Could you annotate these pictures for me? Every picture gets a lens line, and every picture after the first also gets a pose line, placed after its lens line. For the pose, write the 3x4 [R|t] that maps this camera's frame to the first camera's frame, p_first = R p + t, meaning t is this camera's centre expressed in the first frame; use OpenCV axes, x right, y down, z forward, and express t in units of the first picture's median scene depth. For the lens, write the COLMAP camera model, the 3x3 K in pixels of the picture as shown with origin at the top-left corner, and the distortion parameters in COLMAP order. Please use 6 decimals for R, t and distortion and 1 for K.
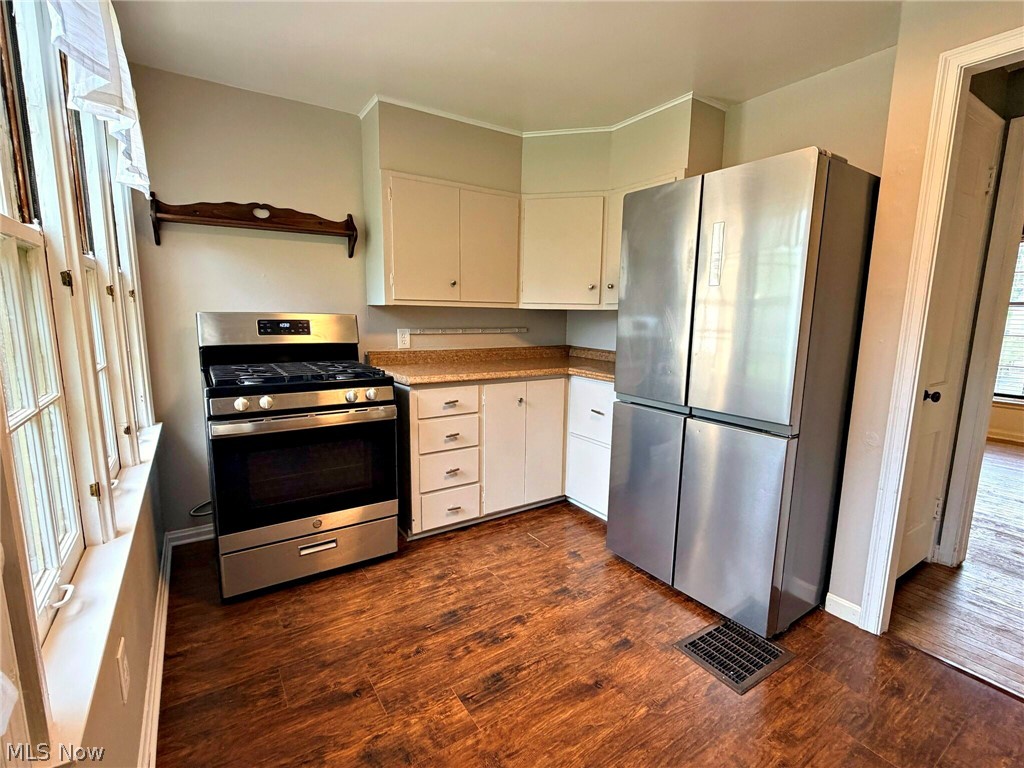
lens RADIAL K [[479.4, 0, 509.7], [0, 479.4, 385.7], [0, 0, 1]] dist [0.000653, 0.000047]
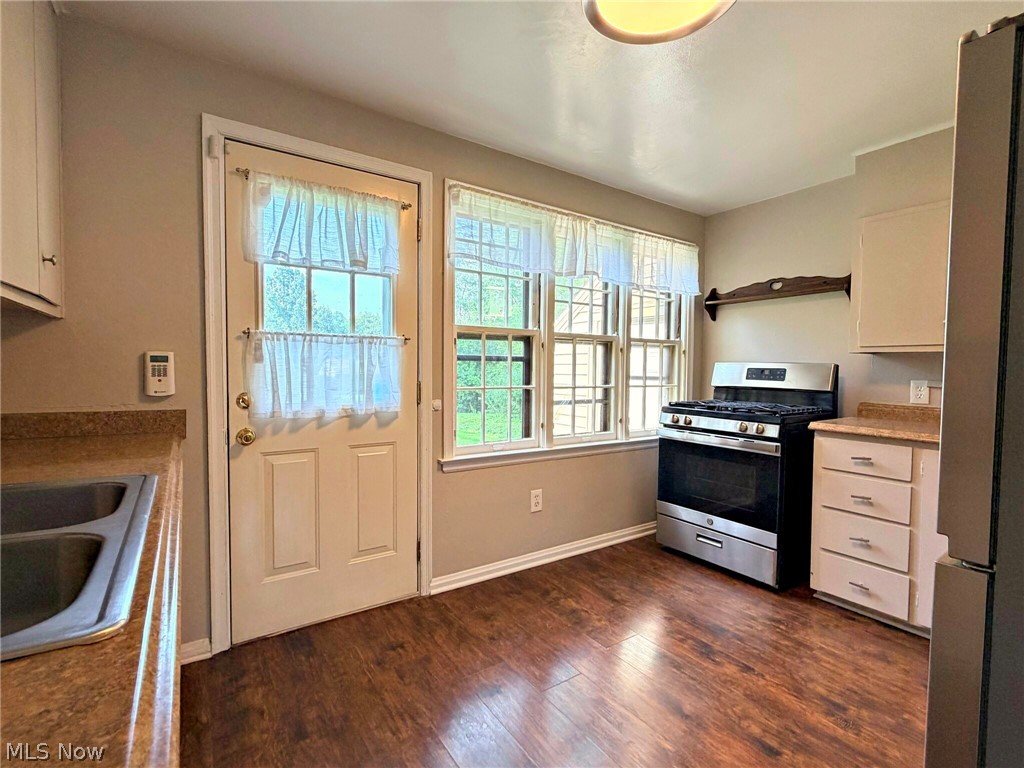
lens RADIAL K [[479.8, 0, 512.0], [0, 479.8, 384.0], [0, 0, 1]] dist [0.001545, 0.000141]
pose [[0.022297, 0.021028, -0.999530, 0.878992], [-0.167920, 0.985654, 0.016990, -0.009070], [0.985548, 0.167462, 0.025508, 0.383255]]
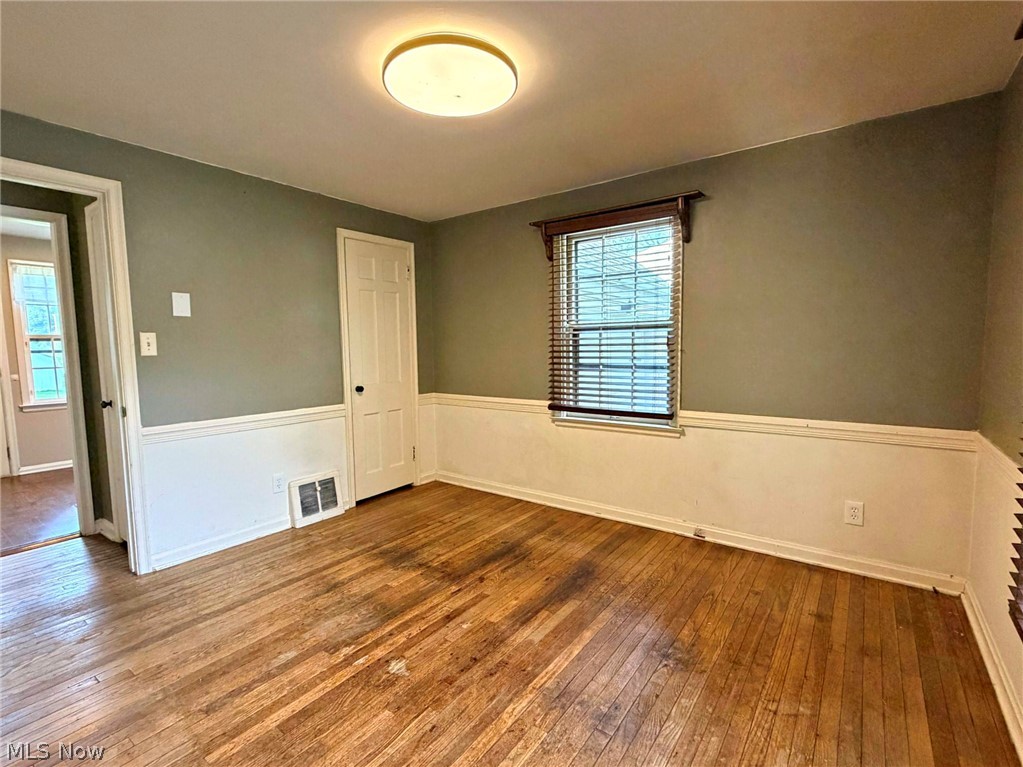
lens RADIAL K [[492.5, 0, 510.9], [0, 492.5, 386.2], [0, 0, 1]] dist [0.001426, 0.000373]
pose [[0.356021, 0.061530, -0.932450, 2.644375], [-0.124924, 0.992007, 0.017763, -0.193717], [0.926090, 0.110161, 0.360862, 1.533488]]
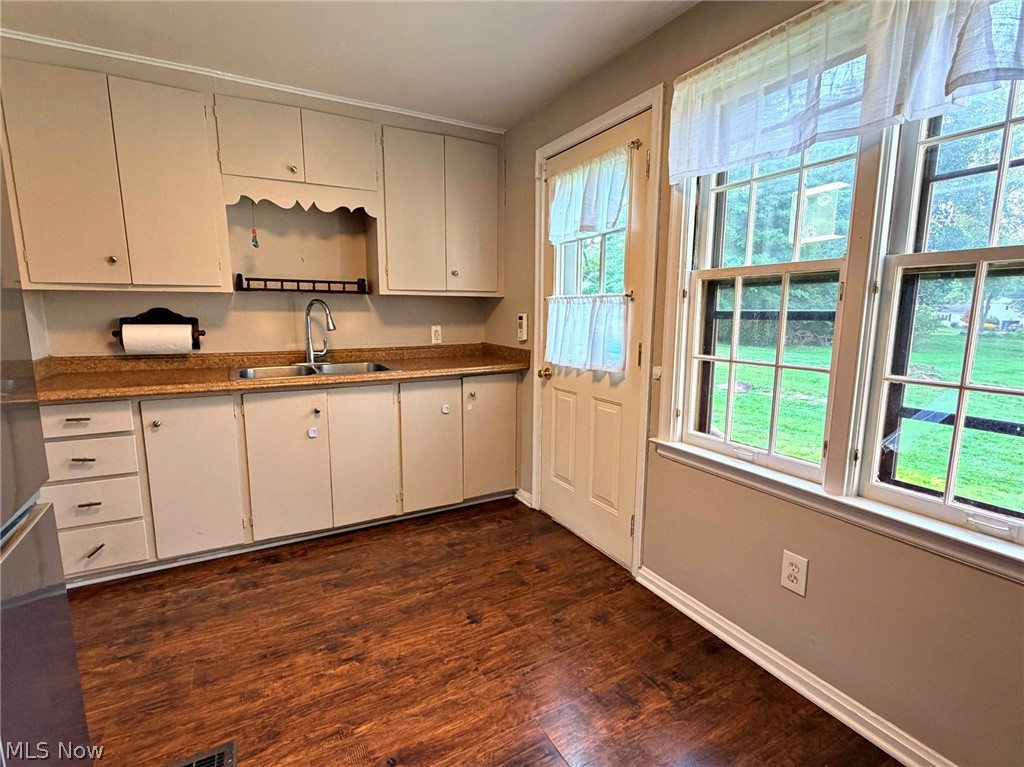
lens RADIAL K [[493.0, 0, 511.4], [0, 493.0, 386.2], [0, 0, 1]] dist [0.001426, 0.000373]
pose [[-0.996590, -0.031513, 0.076258, -0.047271], [-0.006614, 0.951733, 0.306857, -0.183356], [-0.082247, 0.305307, -0.948696, 1.202304]]
